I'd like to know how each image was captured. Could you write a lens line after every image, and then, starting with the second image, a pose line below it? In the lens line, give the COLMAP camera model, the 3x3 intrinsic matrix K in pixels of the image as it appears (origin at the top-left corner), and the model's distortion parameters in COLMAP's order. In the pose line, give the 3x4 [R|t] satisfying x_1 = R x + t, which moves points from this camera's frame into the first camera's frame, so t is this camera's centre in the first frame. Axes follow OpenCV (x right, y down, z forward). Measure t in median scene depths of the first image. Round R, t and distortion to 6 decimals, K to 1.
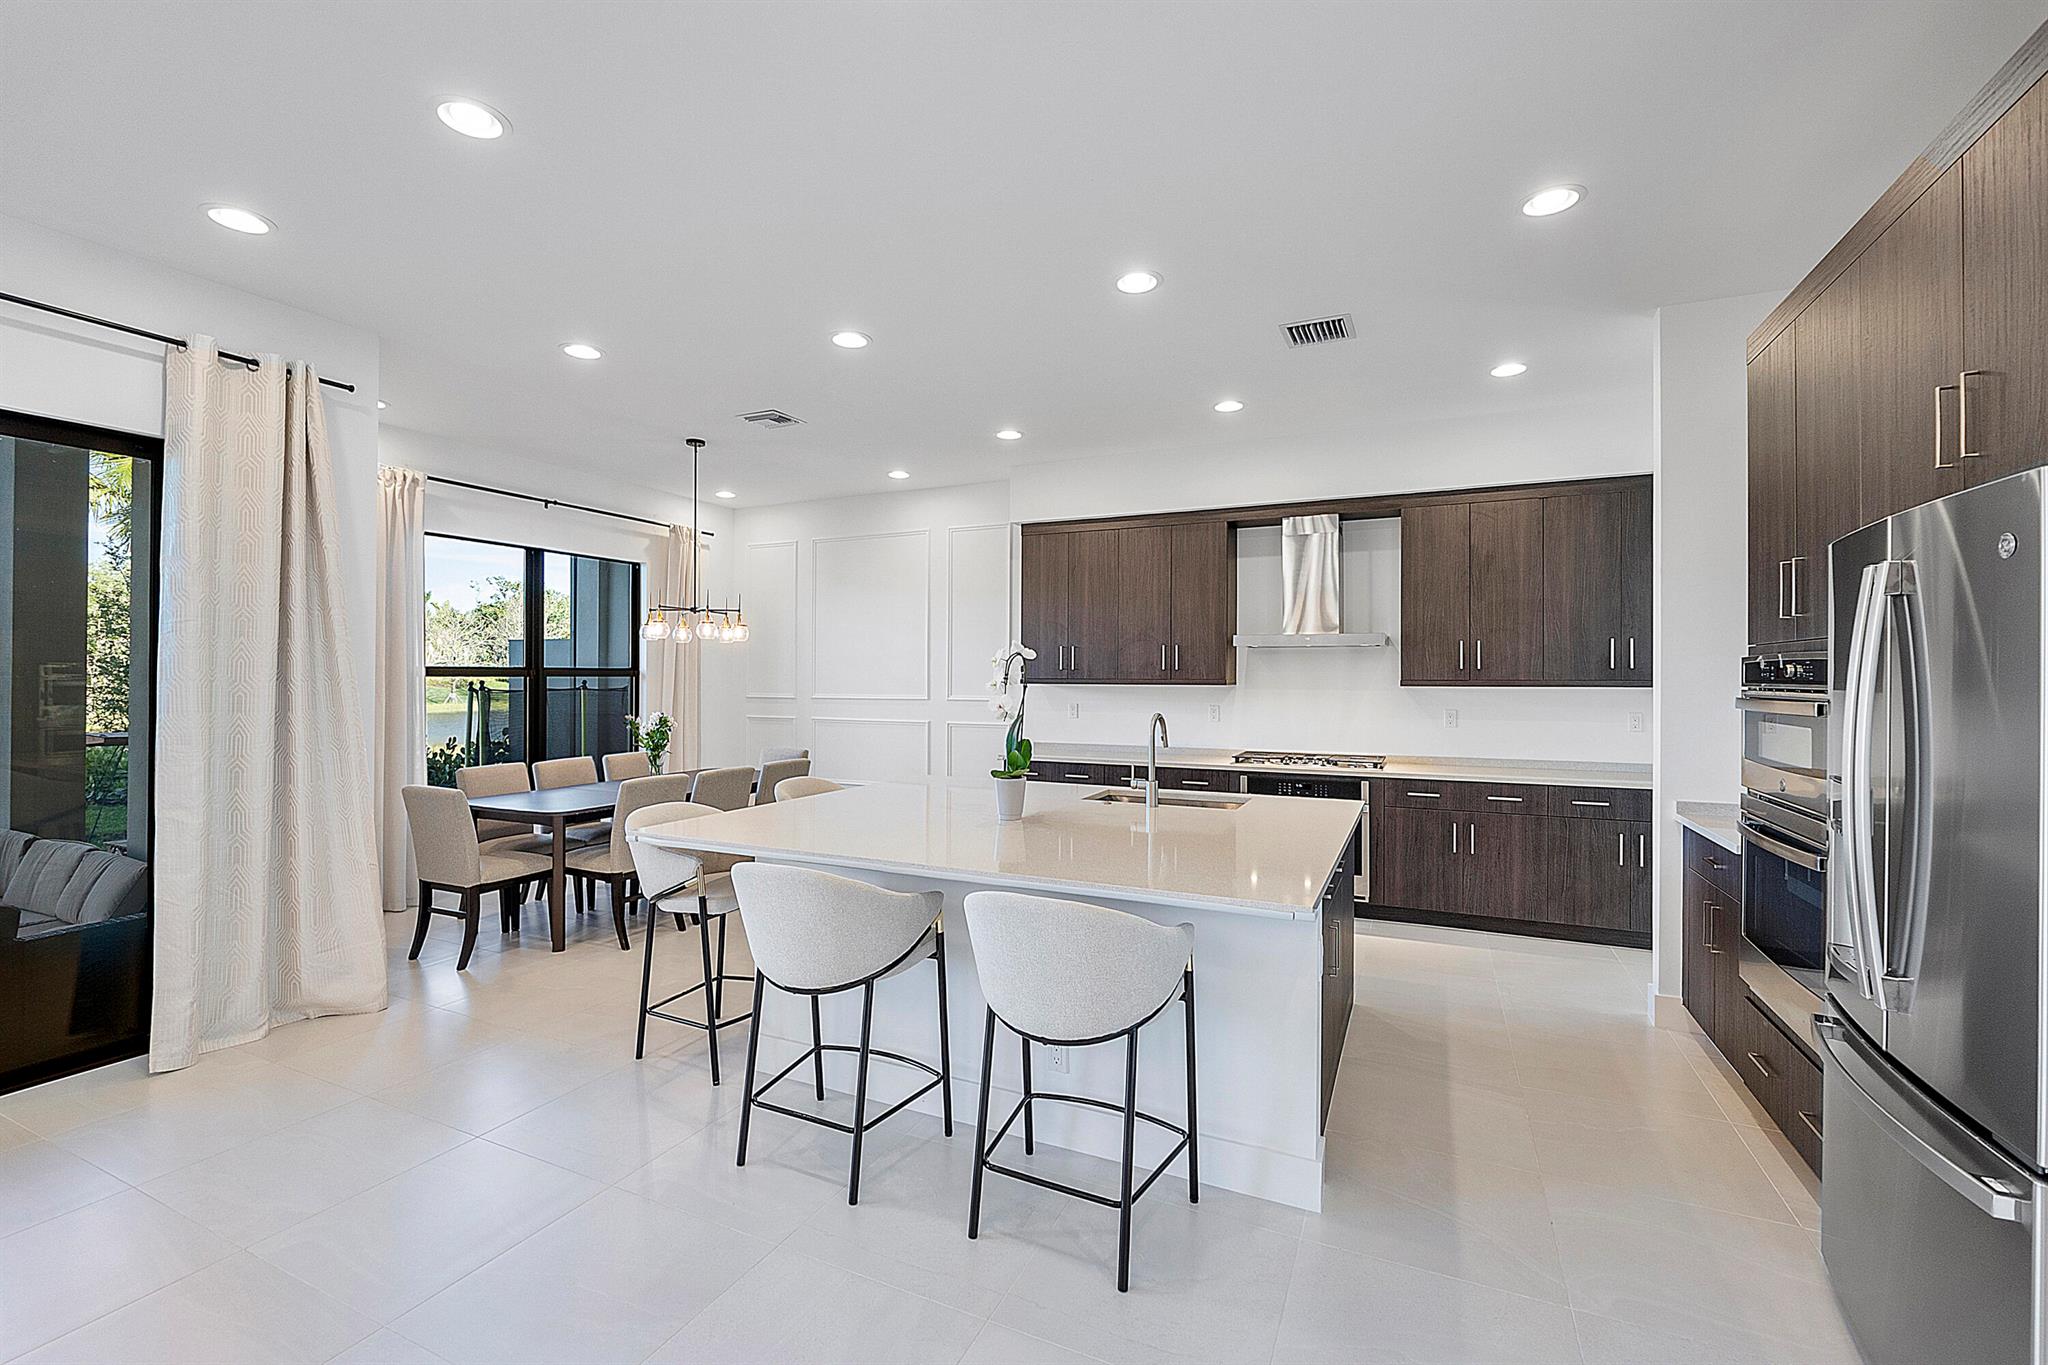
lens RADIAL K [[868.8, 0, 1021.8], [0, 868.8, 674.3], [0, 0, 1]] dist [-0.002833, -0.000960]
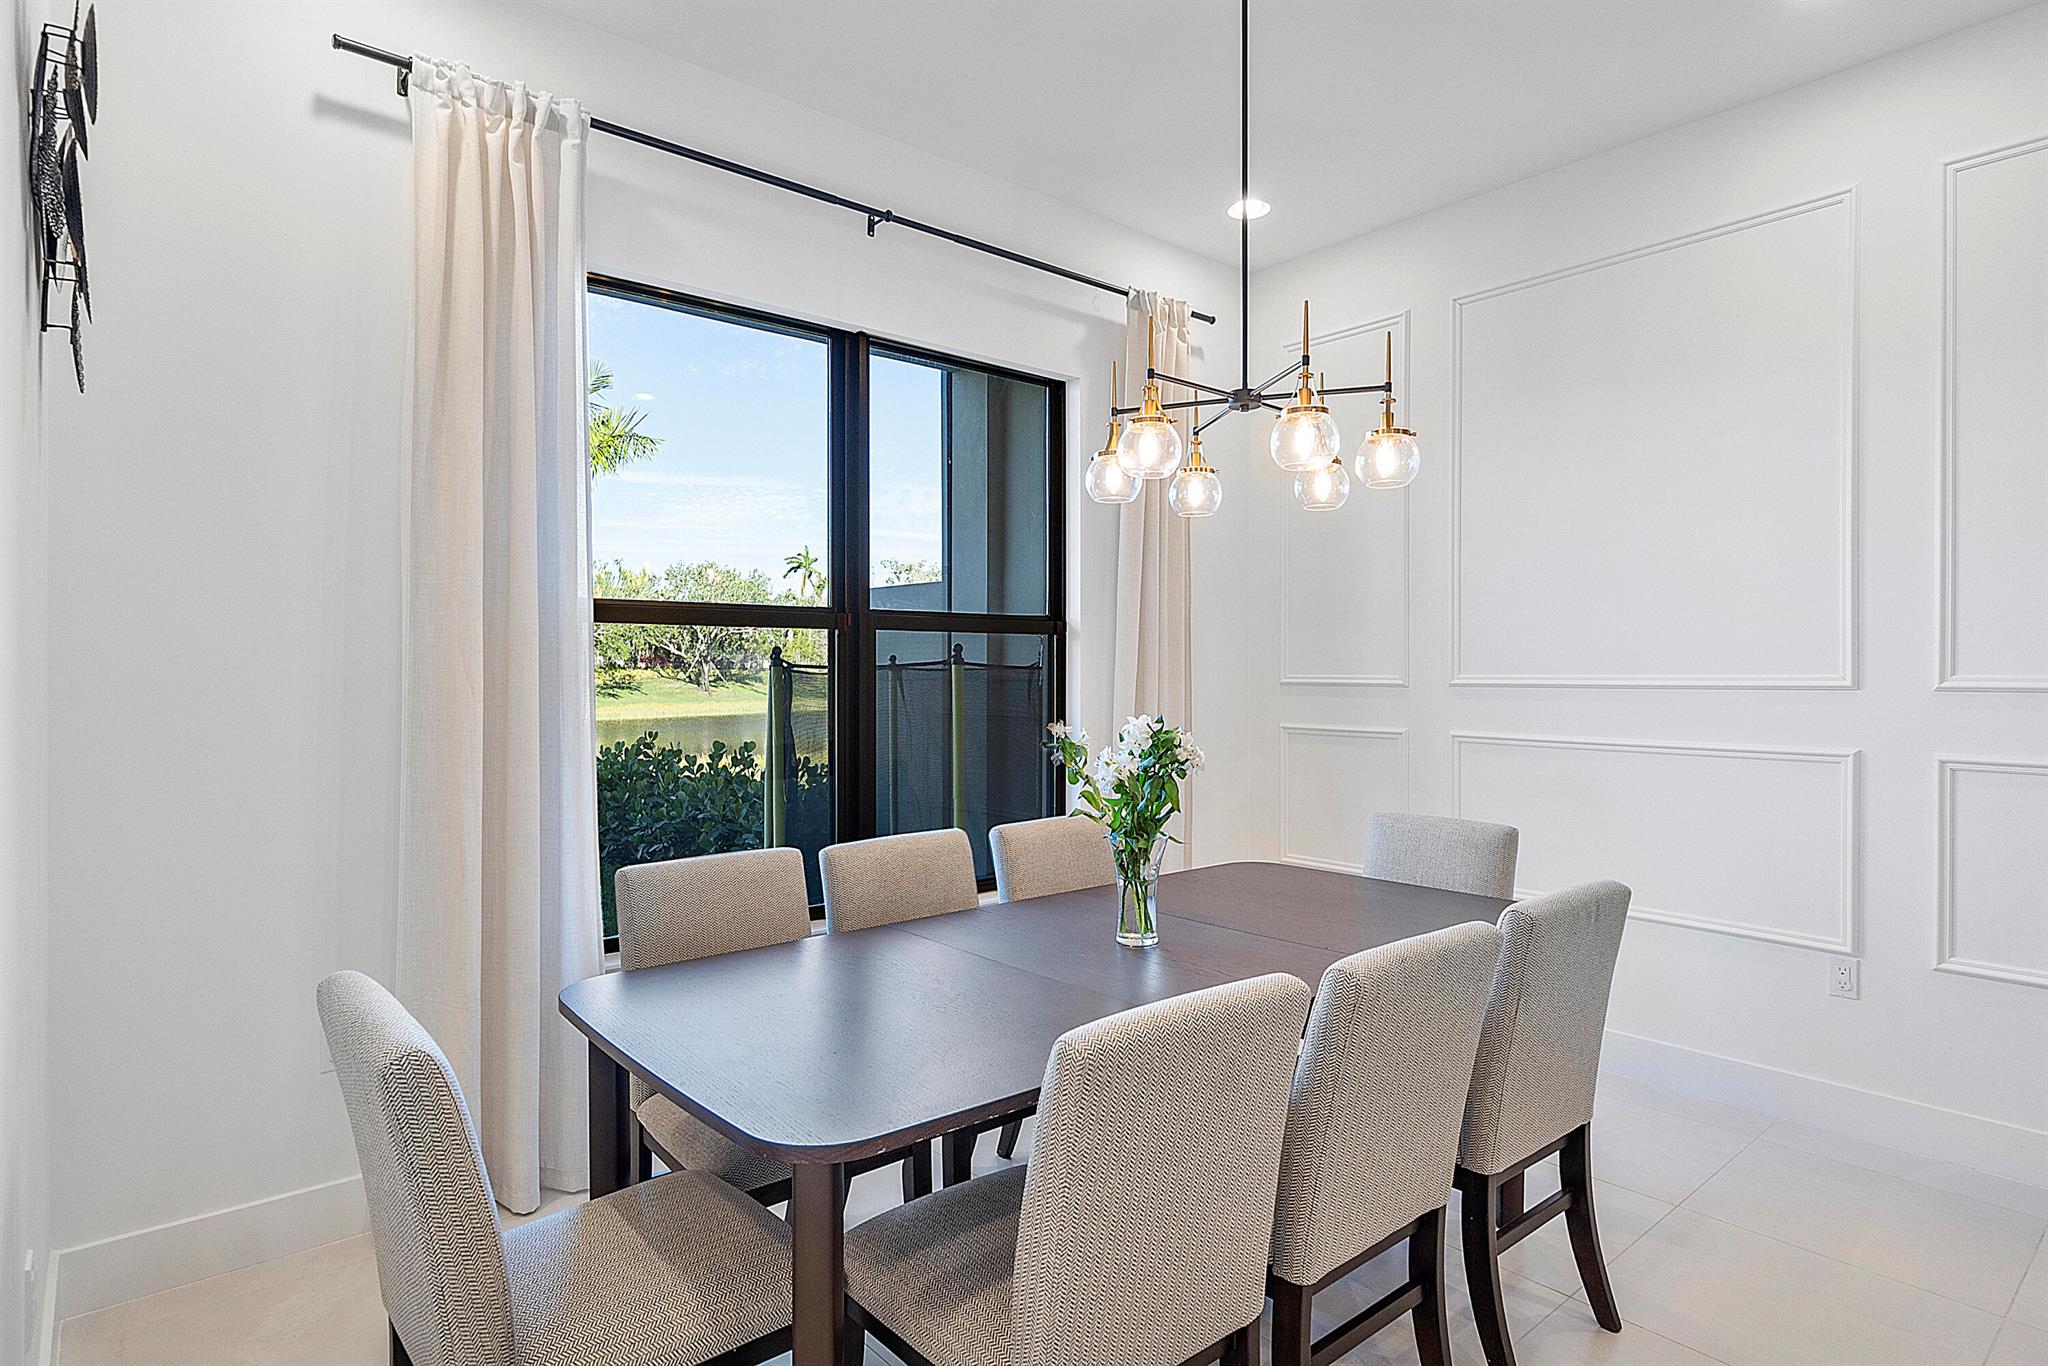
lens RADIAL K [[1082.6, 0, 1024.0], [0, 1082.6, 683.0], [0, 0, 1]] dist [0.002780, 0.000061]
pose [[0.910394, 0.000039, -0.413743, -0.286246], [0.004830, 0.999931, 0.010723, 0.026382], [0.413715, -0.011761, 0.910331, 0.602915]]
